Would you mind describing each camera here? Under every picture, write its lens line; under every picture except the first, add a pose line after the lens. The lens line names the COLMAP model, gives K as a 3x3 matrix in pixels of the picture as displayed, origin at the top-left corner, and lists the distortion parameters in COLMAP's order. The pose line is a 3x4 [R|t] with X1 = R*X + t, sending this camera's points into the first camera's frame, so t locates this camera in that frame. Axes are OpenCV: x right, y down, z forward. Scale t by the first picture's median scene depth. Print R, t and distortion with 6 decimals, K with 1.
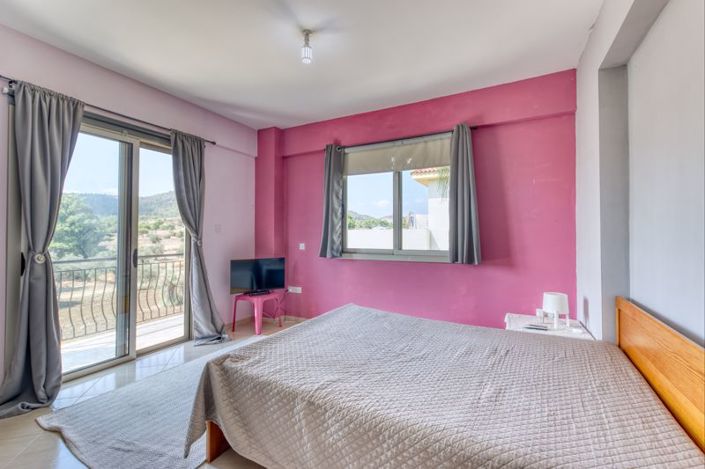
lens RADIAL K [[308.1, 0, 355.5], [0, 308.1, 231.7], [0, 0, 1]] dist [0.001391, 0.000226]
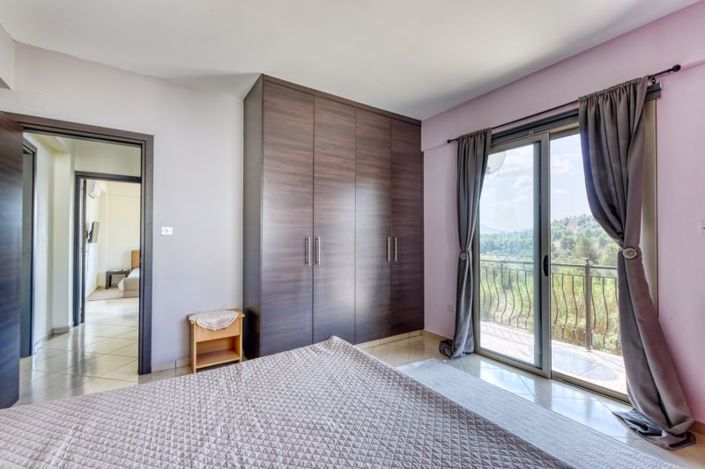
lens RADIAL K [[308.1, 0, 355.5], [0, 308.1, 231.7], [0, 0, 1]] dist [0.001391, 0.000226]
pose [[-0.505638, -0.015487, -0.862607, 0.350060], [0.009132, 0.999687, -0.023301, 0.003600], [0.862697, -0.019659, -0.505338, 0.985024]]
